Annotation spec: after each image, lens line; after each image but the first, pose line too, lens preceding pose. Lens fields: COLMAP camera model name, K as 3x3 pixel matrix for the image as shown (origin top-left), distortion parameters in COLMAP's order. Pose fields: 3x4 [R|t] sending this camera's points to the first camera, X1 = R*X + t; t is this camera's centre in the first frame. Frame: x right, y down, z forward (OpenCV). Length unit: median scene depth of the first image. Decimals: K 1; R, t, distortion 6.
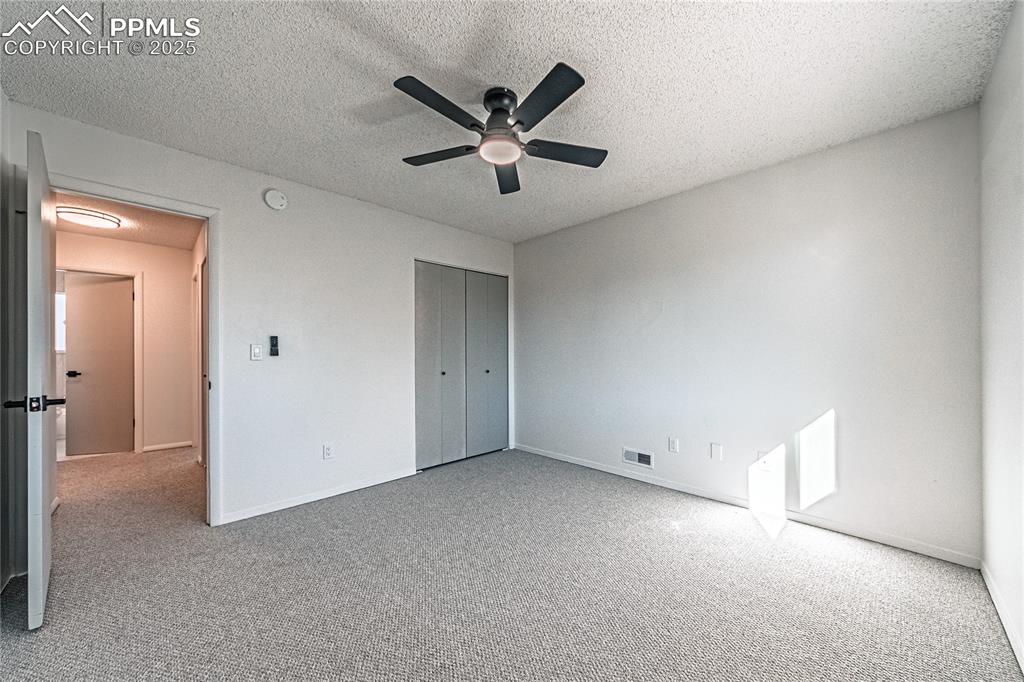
lens RADIAL K [[366.1, 0, 516.0], [0, 366.1, 350.8], [0, 0, 1]] dist [0.000716, -0.000354]
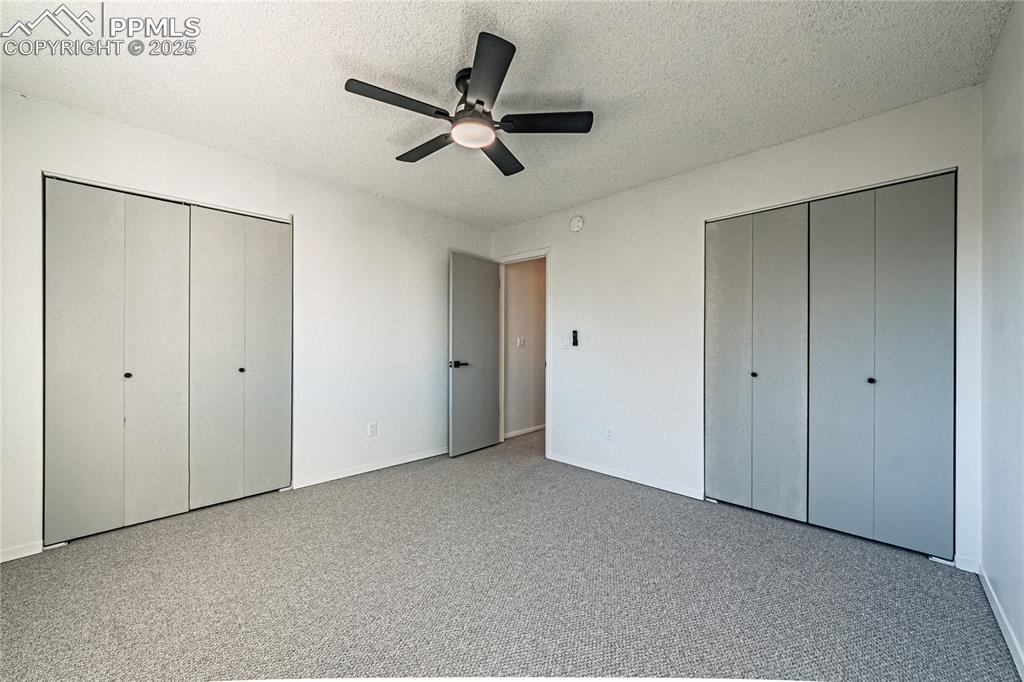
lens RADIAL K [[366.1, 0, 516.0], [0, 366.1, 350.8], [0, 0, 1]] dist [0.000716, -0.000354]
pose [[0.040973, 0.010368, -0.999106, 0.586459], [-0.005251, 0.999935, 0.010161, 0.017917], [0.999146, 0.004830, 0.041025, 0.698587]]
